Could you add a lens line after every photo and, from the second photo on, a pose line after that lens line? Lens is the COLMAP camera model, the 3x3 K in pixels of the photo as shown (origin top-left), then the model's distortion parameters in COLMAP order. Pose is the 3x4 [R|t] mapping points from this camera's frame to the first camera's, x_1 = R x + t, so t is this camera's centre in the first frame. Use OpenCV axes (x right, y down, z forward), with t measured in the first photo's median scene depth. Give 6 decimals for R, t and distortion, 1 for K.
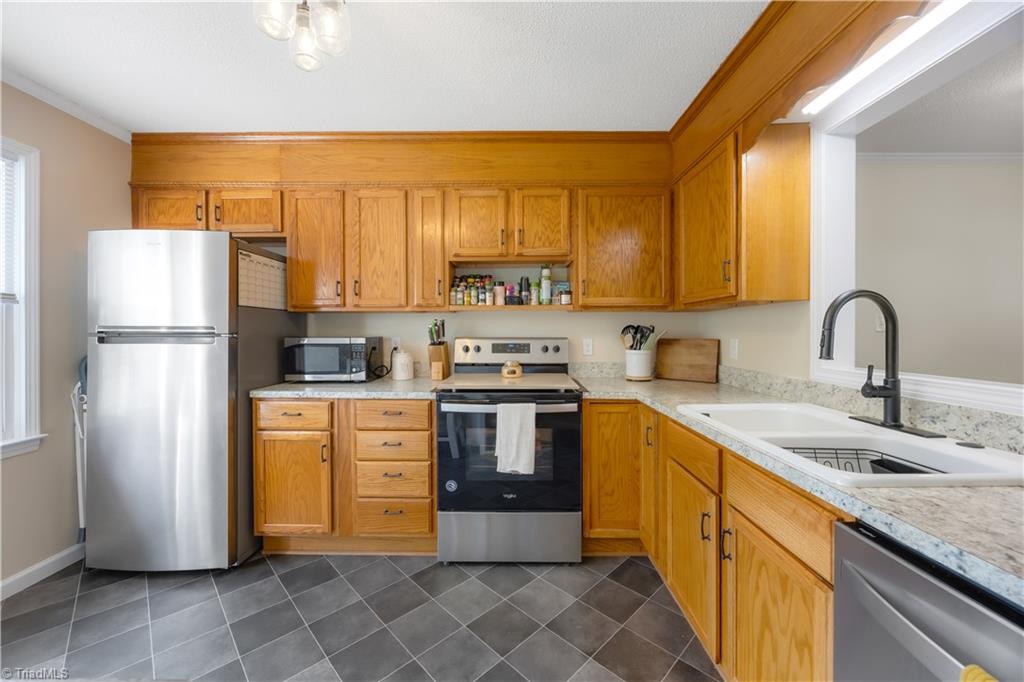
lens RADIAL K [[397.5, 0, 518.9], [0, 397.5, 335.5], [0, 0, 1]] dist [-0.004272, 0.000559]
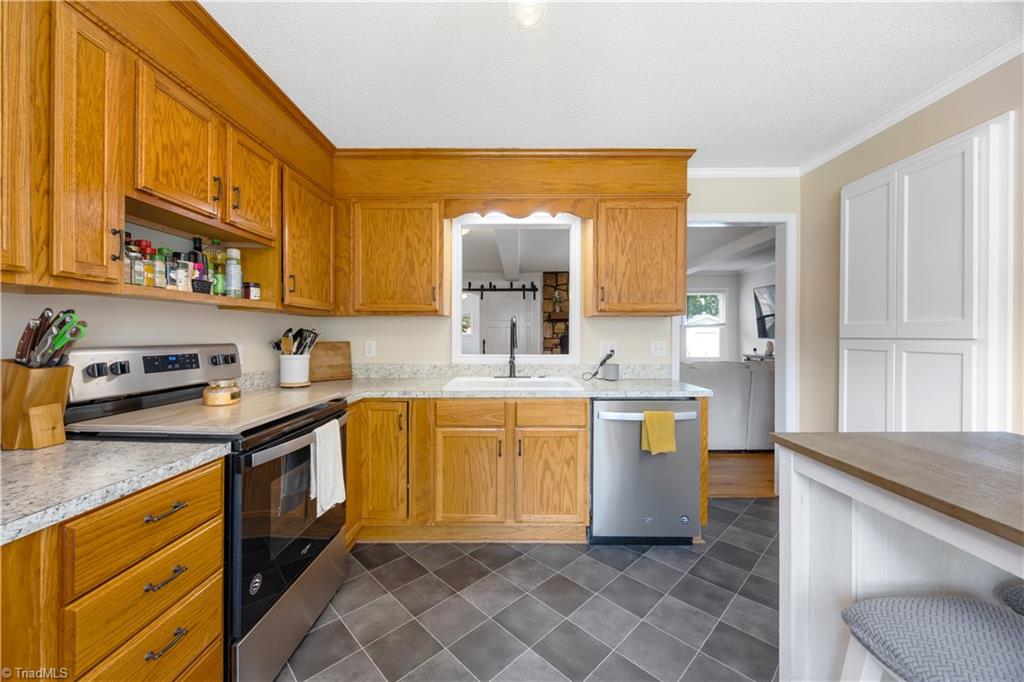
lens RADIAL K [[397.5, 0, 510.5], [0, 397.5, 338.3], [0, 0, 1]] dist [-0.004272, 0.000559]
pose [[-0.000441, -0.008980, 0.999960, -0.713586], [0.009573, 0.999914, 0.008984, -0.006675], [-0.999954, 0.009576, -0.000355, 0.544938]]
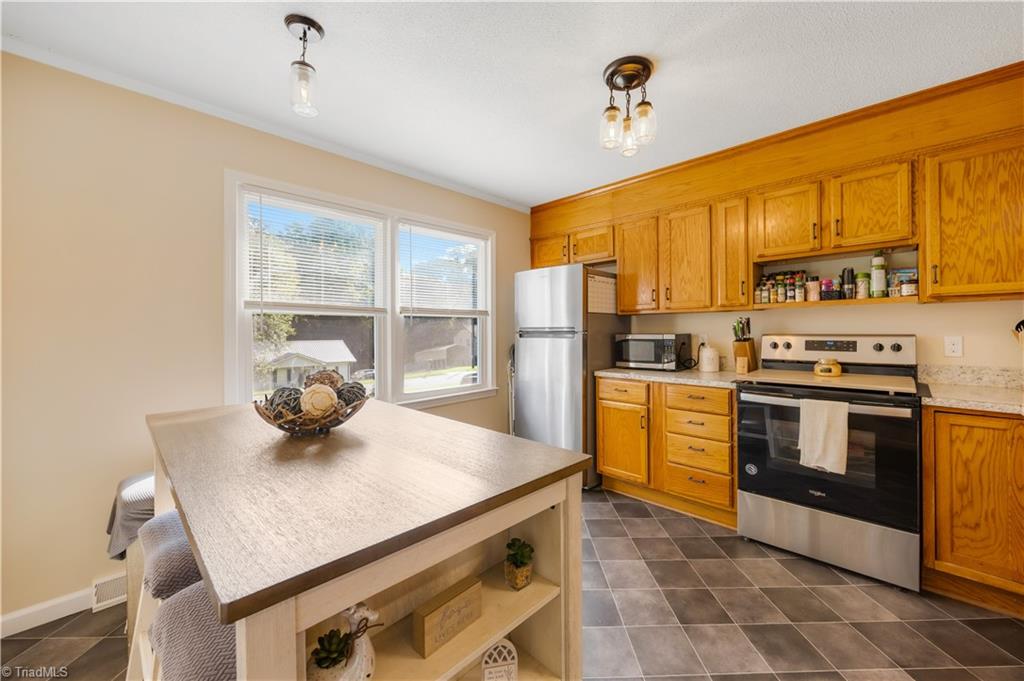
lens RADIAL K [[397.5, 0, 516.1], [0, 397.5, 334.8], [0, 0, 1]] dist [-0.004272, 0.000559]
pose [[0.715489, 0.001221, -0.698623, 0.118576], [0.002909, 0.999985, 0.004727, -0.000744], [0.698618, -0.005414, 0.715474, -0.215273]]
